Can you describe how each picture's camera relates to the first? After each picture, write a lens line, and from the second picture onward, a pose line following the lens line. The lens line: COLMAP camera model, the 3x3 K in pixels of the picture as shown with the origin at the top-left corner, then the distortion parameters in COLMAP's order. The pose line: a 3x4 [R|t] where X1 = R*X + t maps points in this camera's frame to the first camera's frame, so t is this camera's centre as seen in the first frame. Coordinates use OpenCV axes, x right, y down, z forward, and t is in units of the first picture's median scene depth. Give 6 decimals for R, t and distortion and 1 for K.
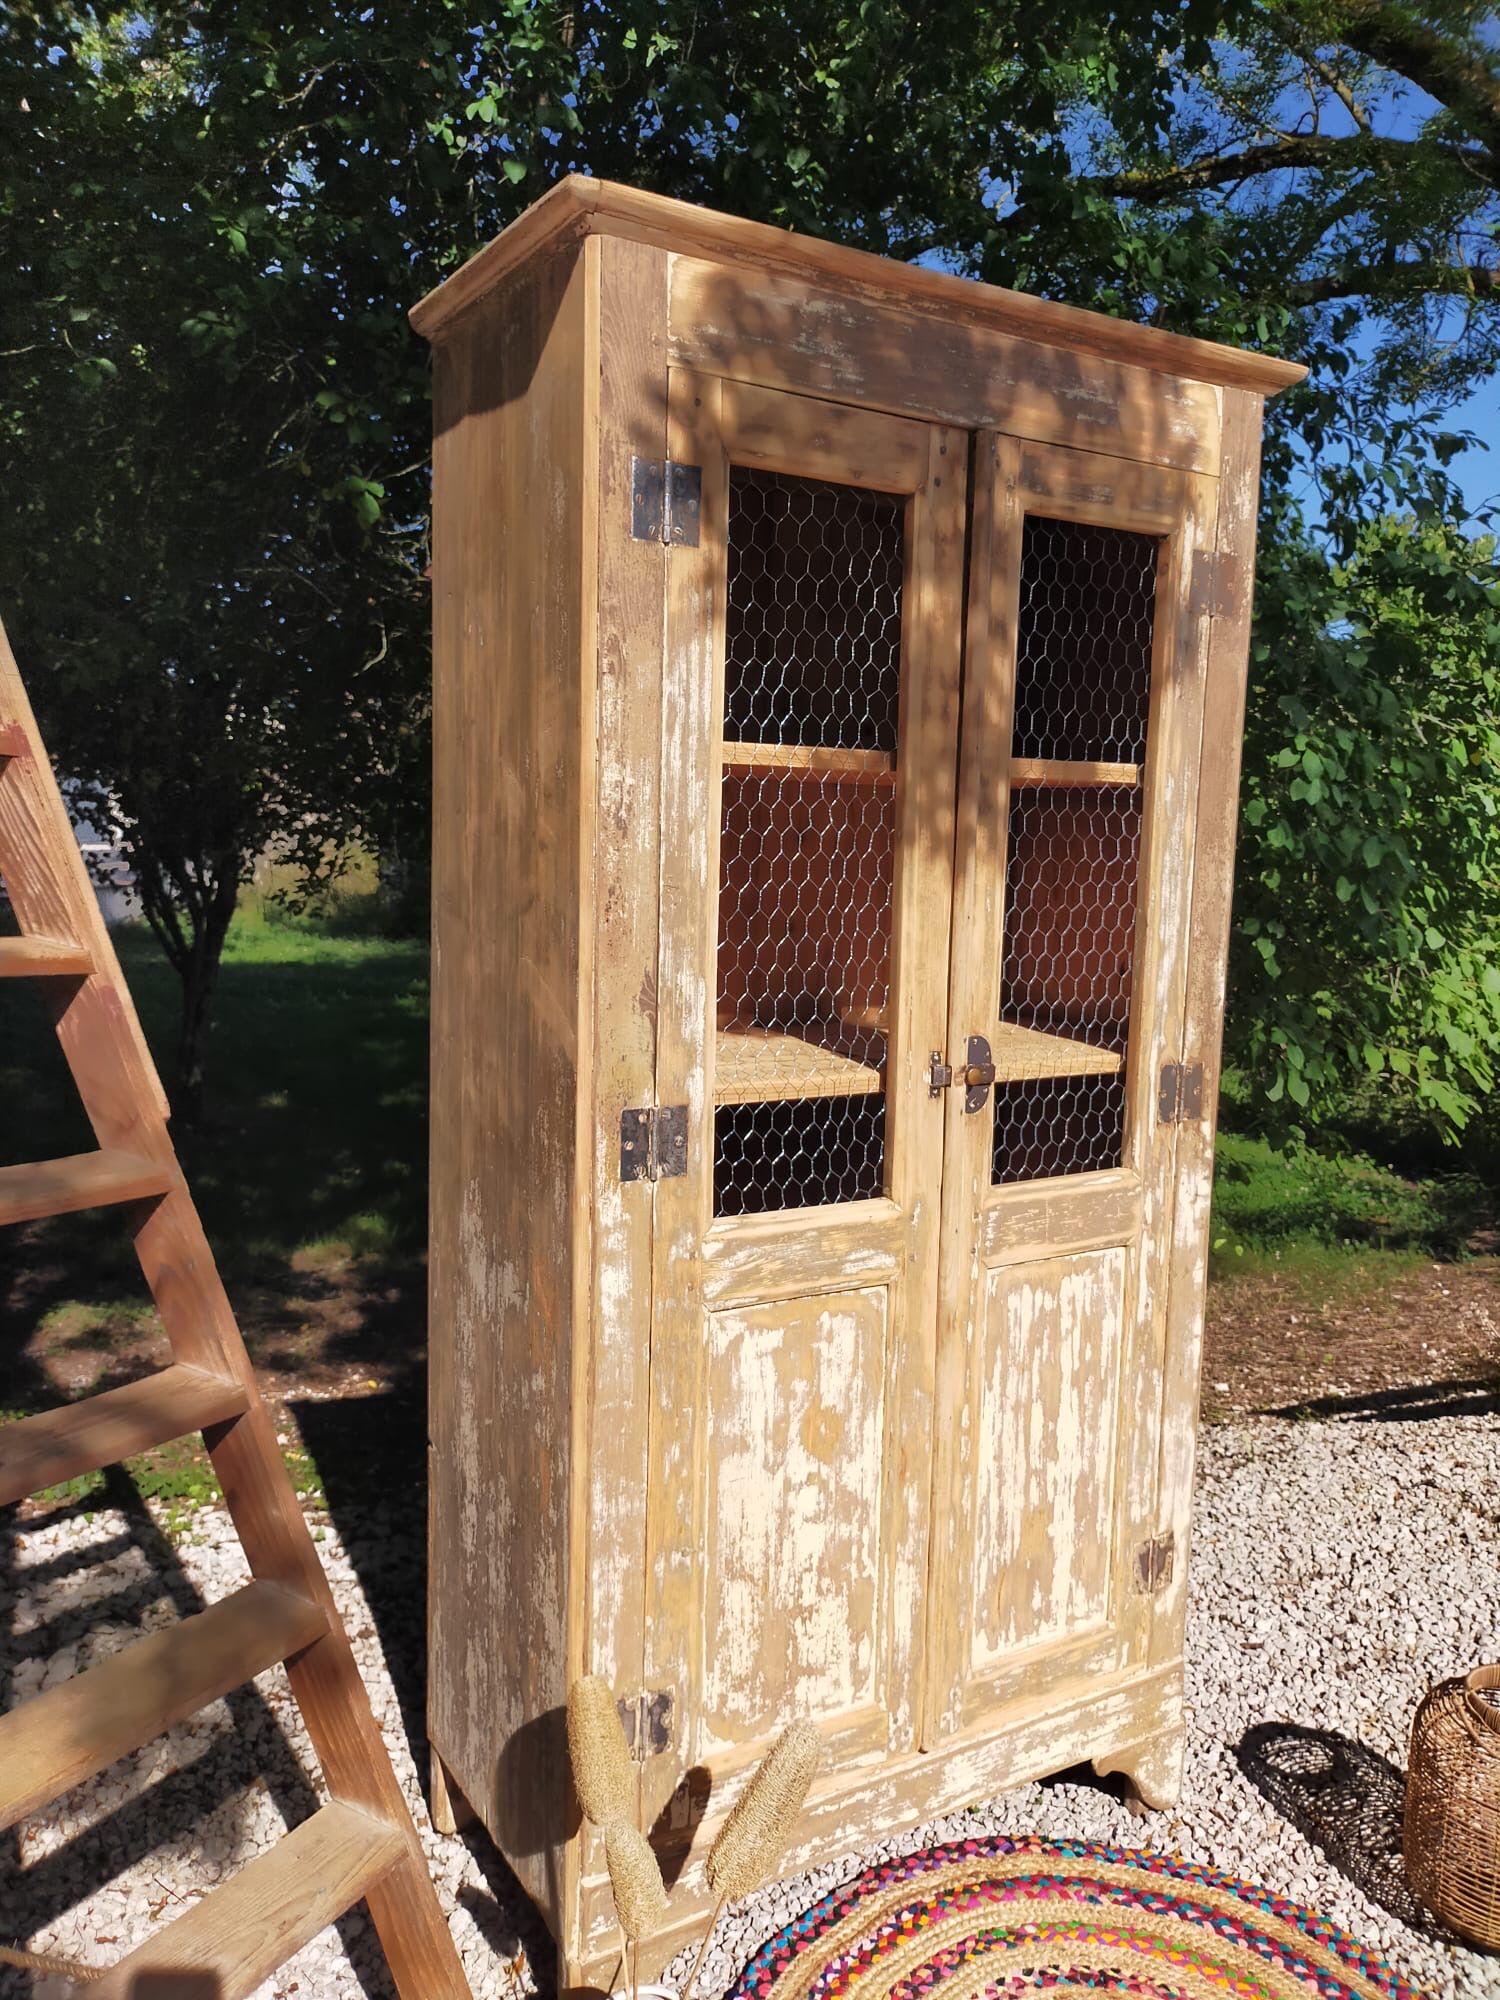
lens RADIAL K [[1522.1, 0, 752.1], [0, 1522.1, 1010.8], [0, 0, 1]] dist [0.053891, -0.091658]
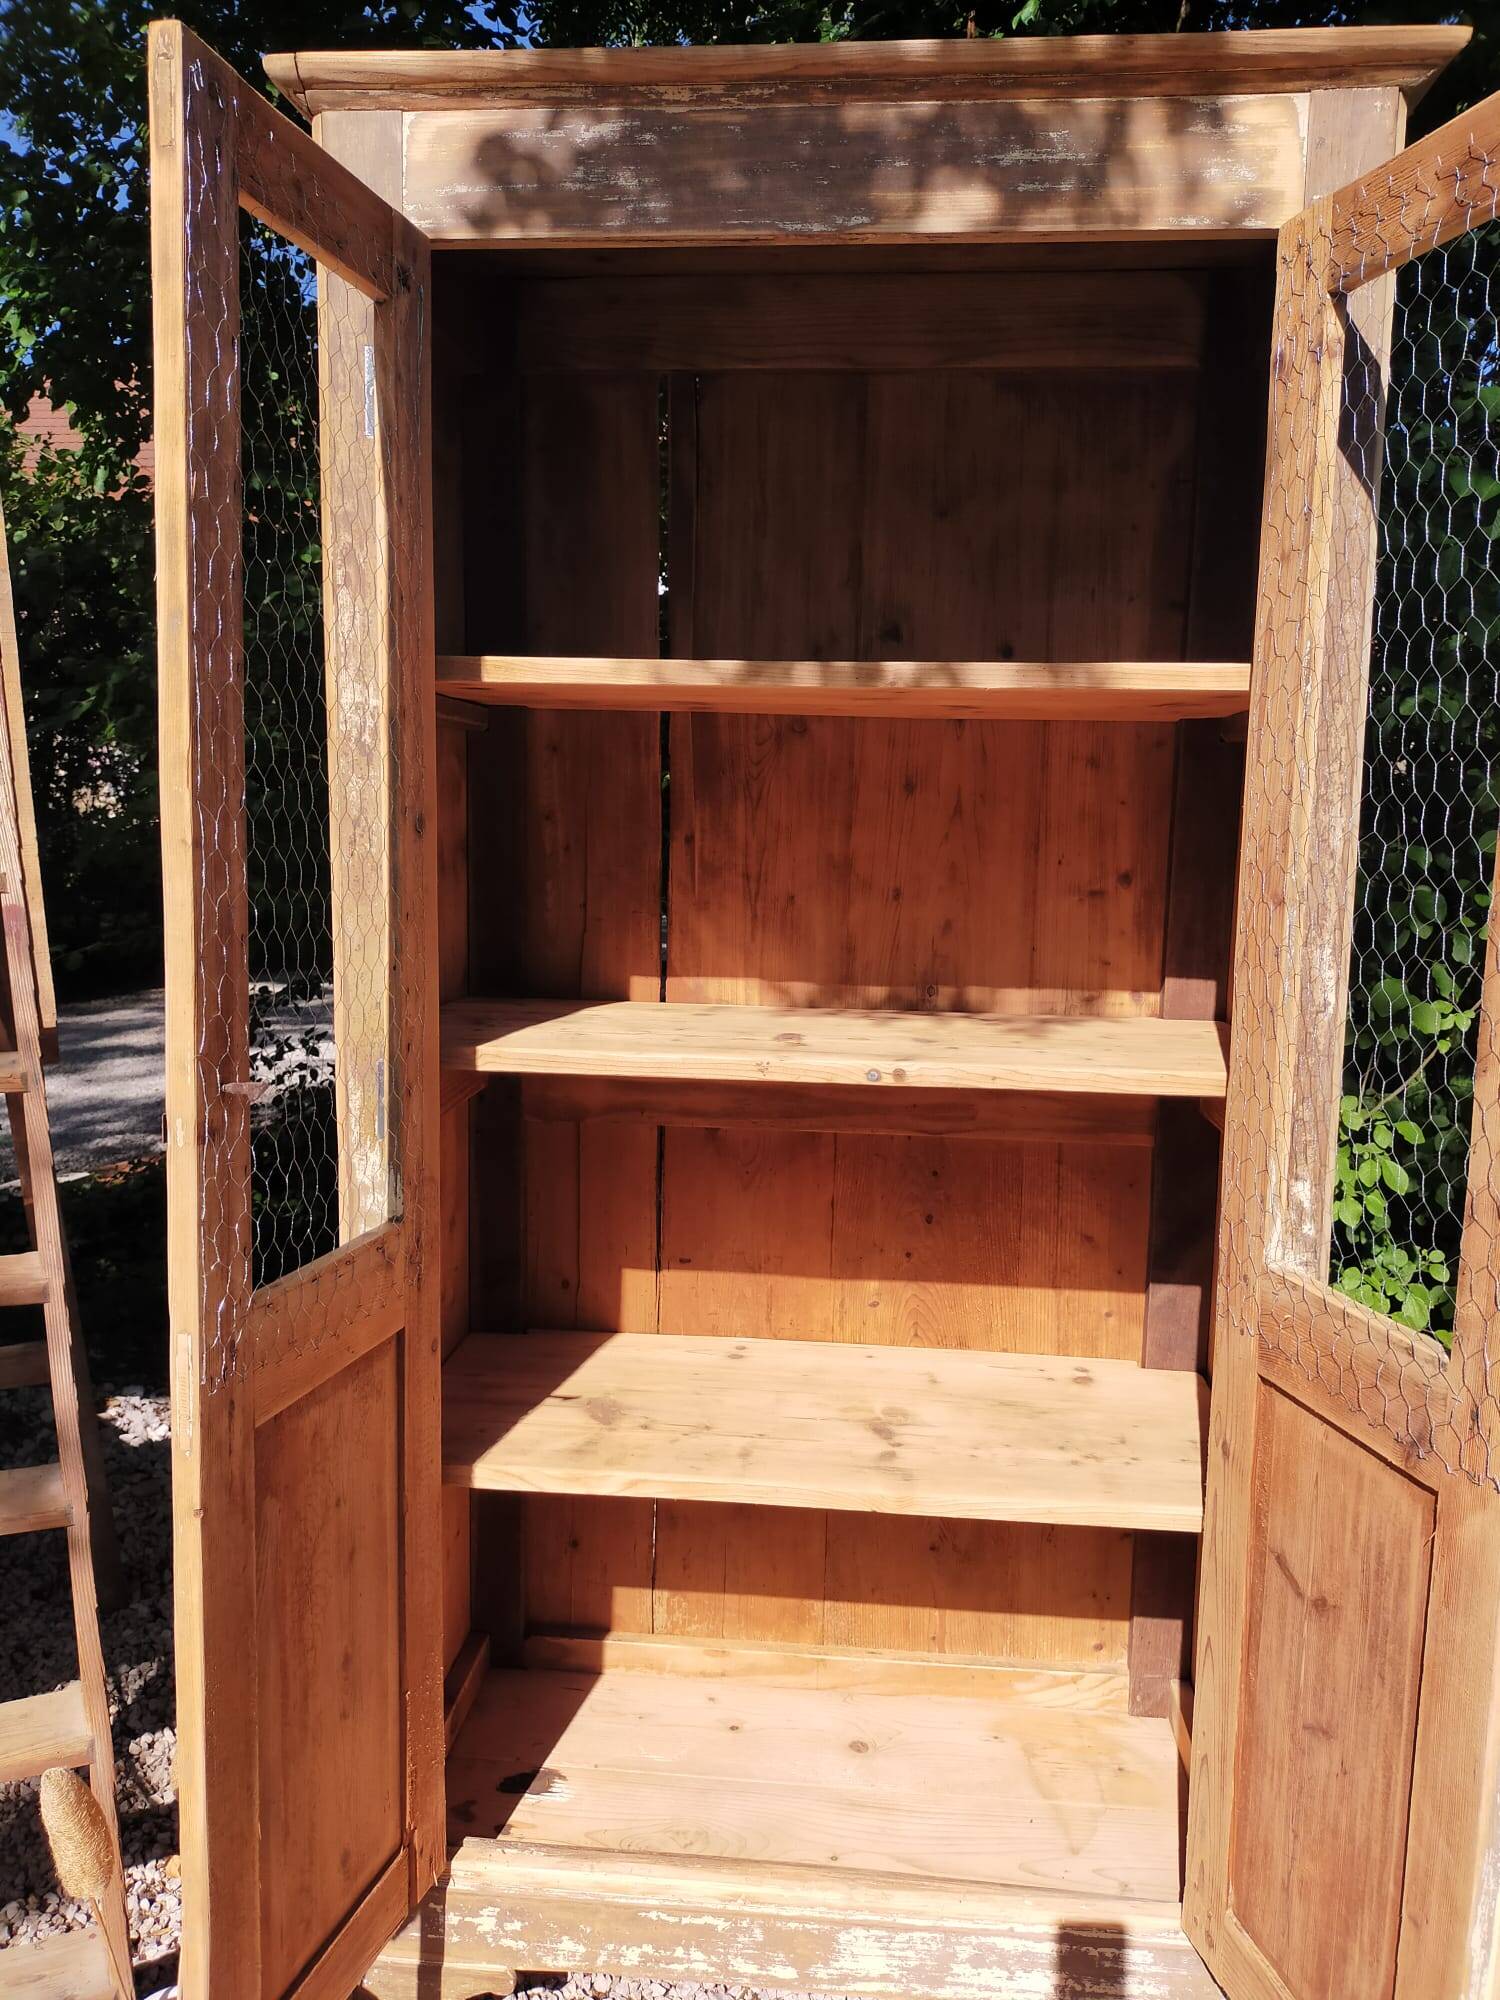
lens RADIAL K [[1522.1, 0, 758.4], [0, 1522.1, 1023.6], [0, 0, 1]] dist [0.053891, -0.091658]
pose [[0.802797, 0.069918, -0.592139, 0.566197], [-0.070458, 0.997267, 0.022231, 0.004373], [0.592075, 0.023874, 0.805529, 0.336426]]
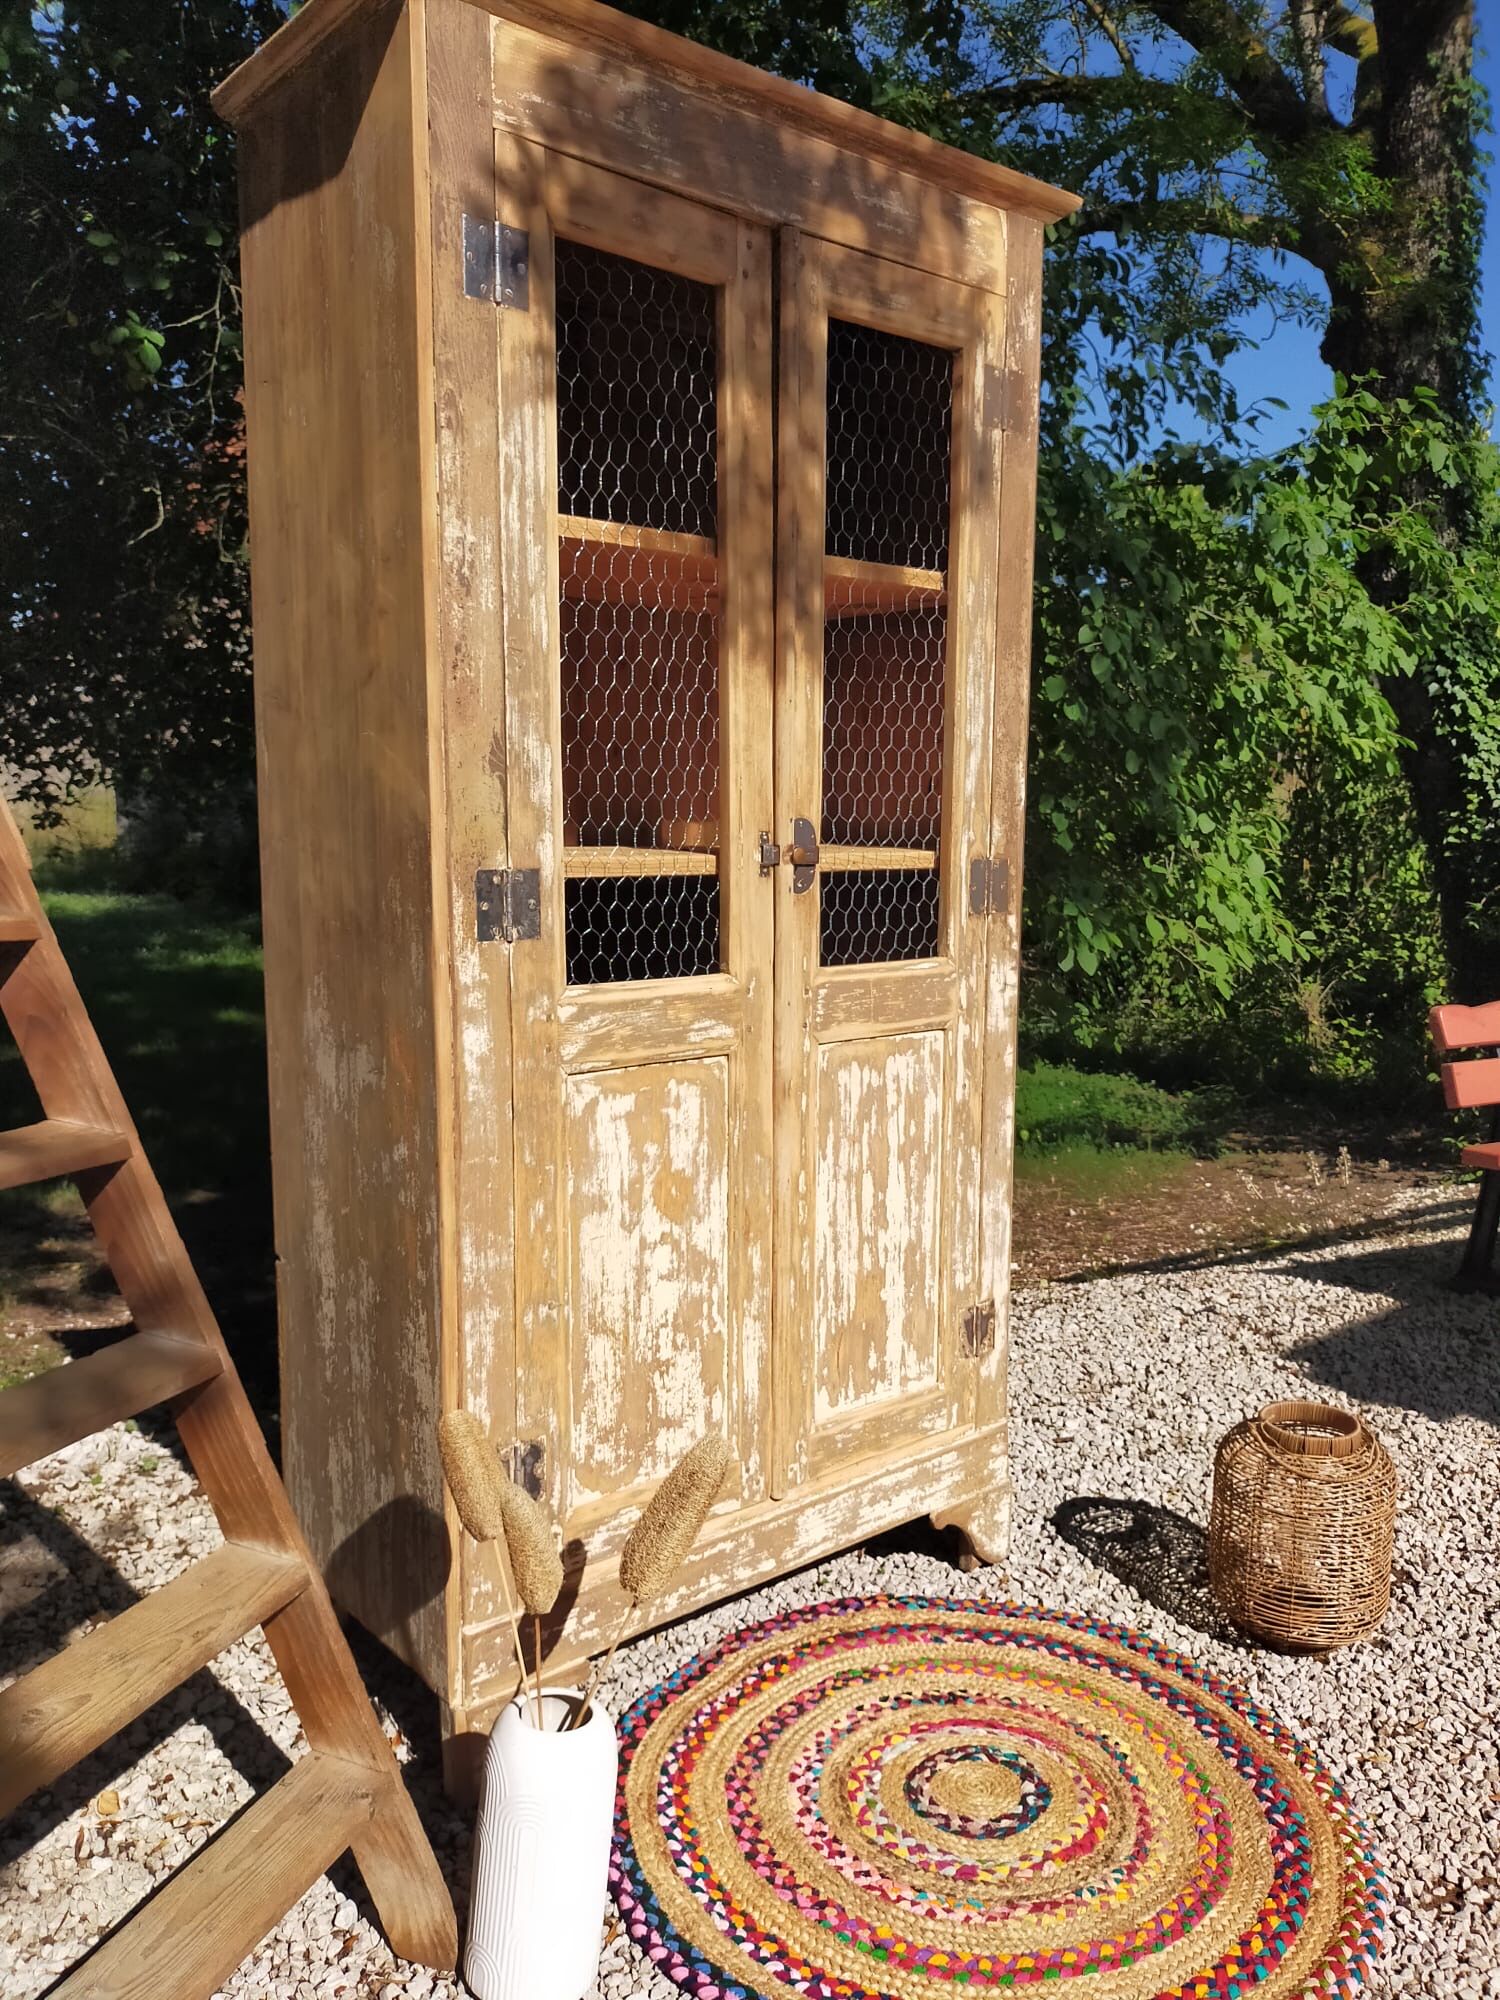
lens RADIAL K [[1522.1, 0, 766.0], [0, 1522.1, 1027.9], [0, 0, 1]] dist [0.053891, -0.091658]
pose [[0.988009, -0.039547, 0.149247, -0.042945], [0.036402, 0.999055, 0.023744, 0.135312], [-0.150045, -0.018026, 0.988515, -0.043457]]
